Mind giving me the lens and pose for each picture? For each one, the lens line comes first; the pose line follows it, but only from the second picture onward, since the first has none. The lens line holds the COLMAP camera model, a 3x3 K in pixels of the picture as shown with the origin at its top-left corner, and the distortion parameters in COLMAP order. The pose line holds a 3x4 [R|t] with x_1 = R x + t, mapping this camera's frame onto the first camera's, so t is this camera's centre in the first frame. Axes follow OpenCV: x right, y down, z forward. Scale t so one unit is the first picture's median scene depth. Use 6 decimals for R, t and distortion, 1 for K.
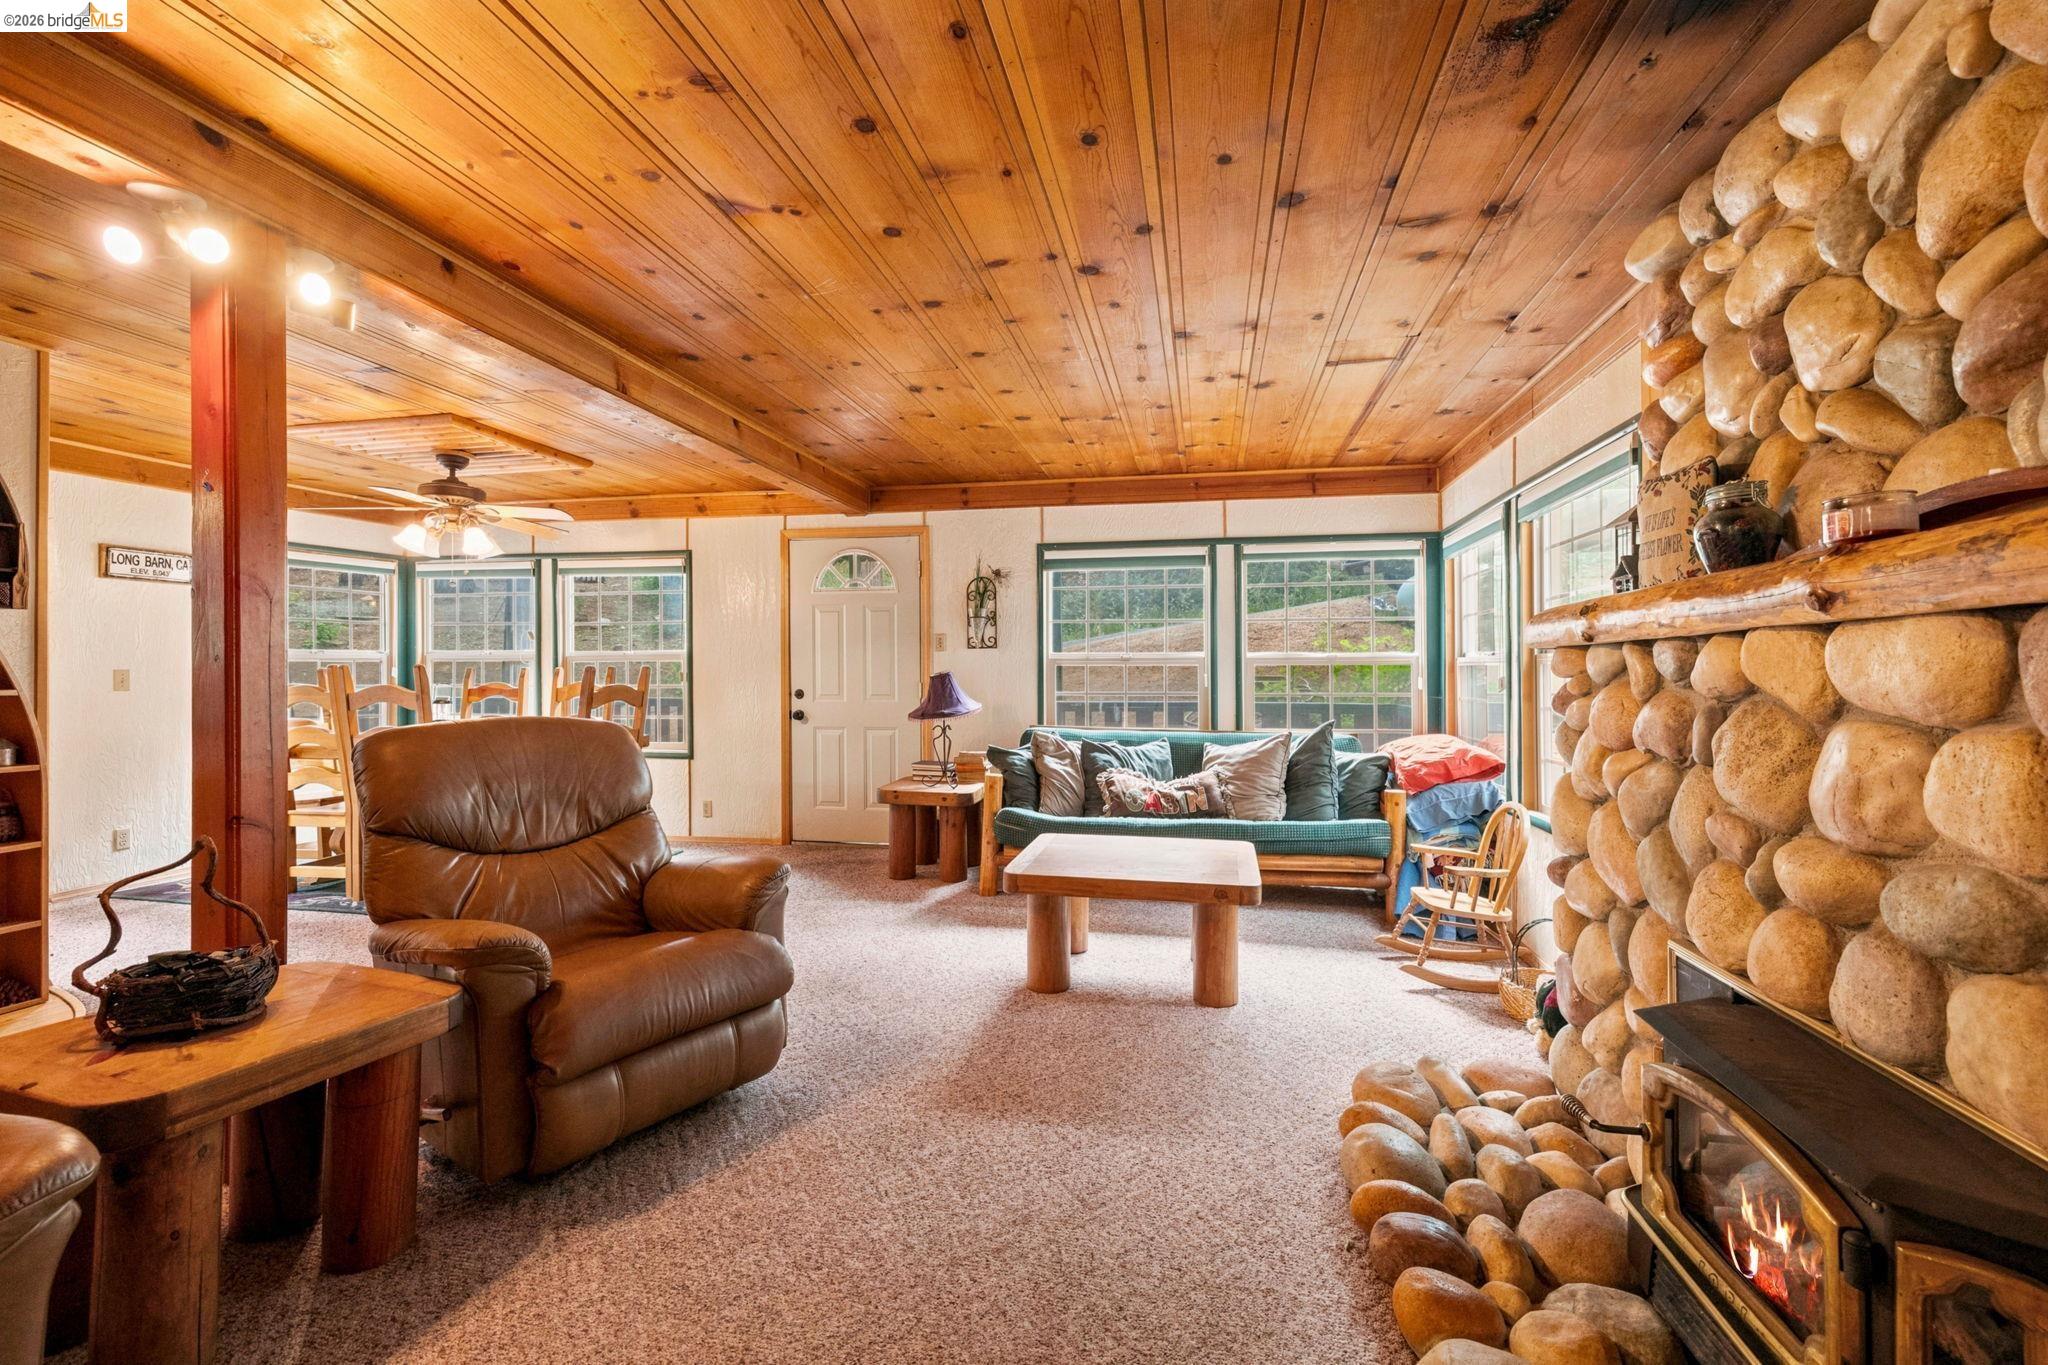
lens RADIAL K [[864.9, 0, 1026.7], [0, 864.9, 666.4], [0, 0, 1]] dist [0.001808, 0.000376]
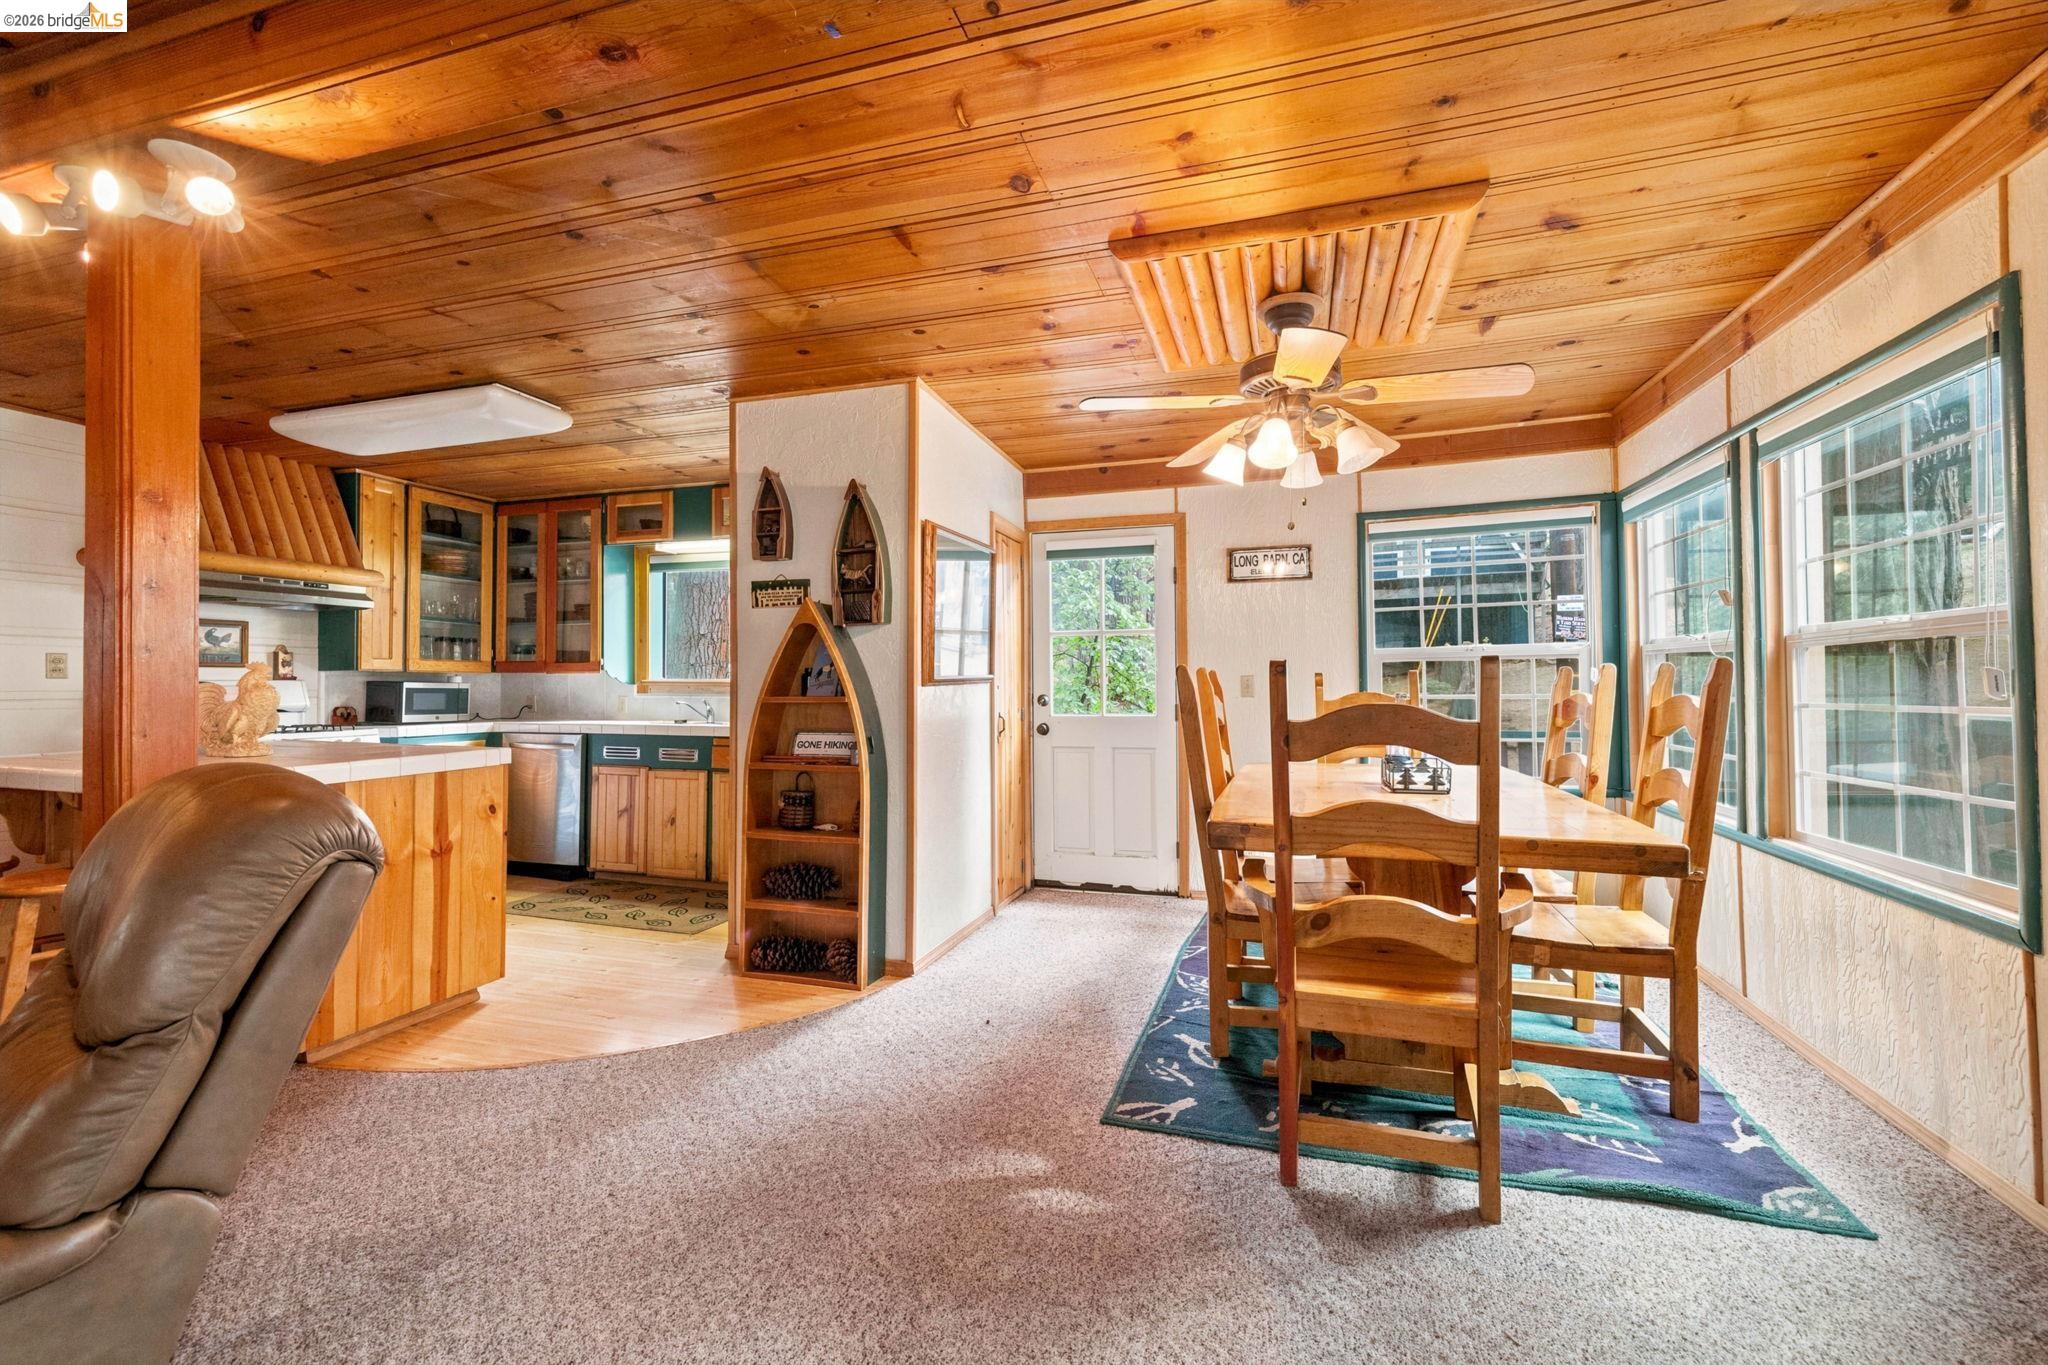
lens RADIAL K [[861.0, 0, 1026.7], [0, 861.0, 673.3], [0, 0, 1]] dist [0.000738, 0.000836]
pose [[-0.093707, -0.009641, -0.995553, -0.055499], [0.014534, 0.999833, -0.011051, 0.007720], [0.995494, -0.015504, -0.093552, 0.766697]]
